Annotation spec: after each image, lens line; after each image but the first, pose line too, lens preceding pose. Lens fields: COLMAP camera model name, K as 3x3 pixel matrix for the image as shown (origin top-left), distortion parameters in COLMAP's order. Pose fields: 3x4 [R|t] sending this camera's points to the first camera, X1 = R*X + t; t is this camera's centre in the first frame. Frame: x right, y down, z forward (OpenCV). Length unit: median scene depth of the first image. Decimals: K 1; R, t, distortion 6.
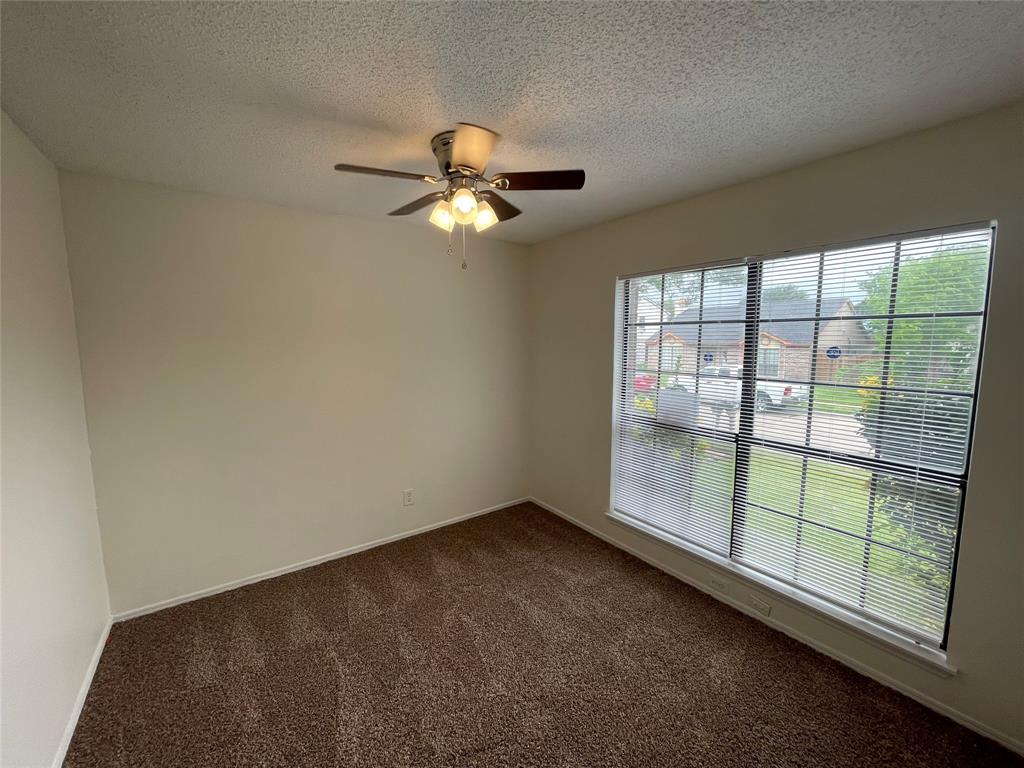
lens RADIAL K [[414.4, 0, 507.2], [0, 414.4, 384.1], [0, 0, 1]] dist [0.002603, 0.000289]
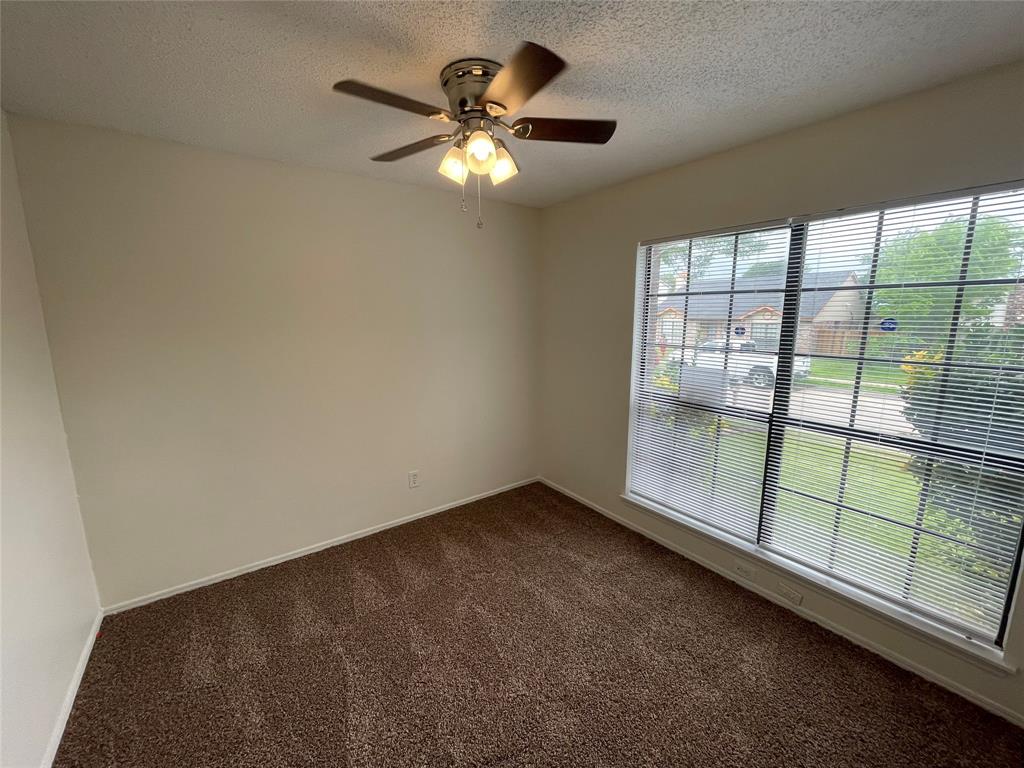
lens RADIAL K [[414.4, 0, 507.2], [0, 414.4, 384.1], [0, 0, 1]] dist [0.002603, 0.000289]
pose [[0.999983, -0.002462, 0.005229, -0.042725], [0.002147, 0.998233, 0.059375, -0.002283], [-0.005366, -0.059362, 0.998222, 0.093408]]
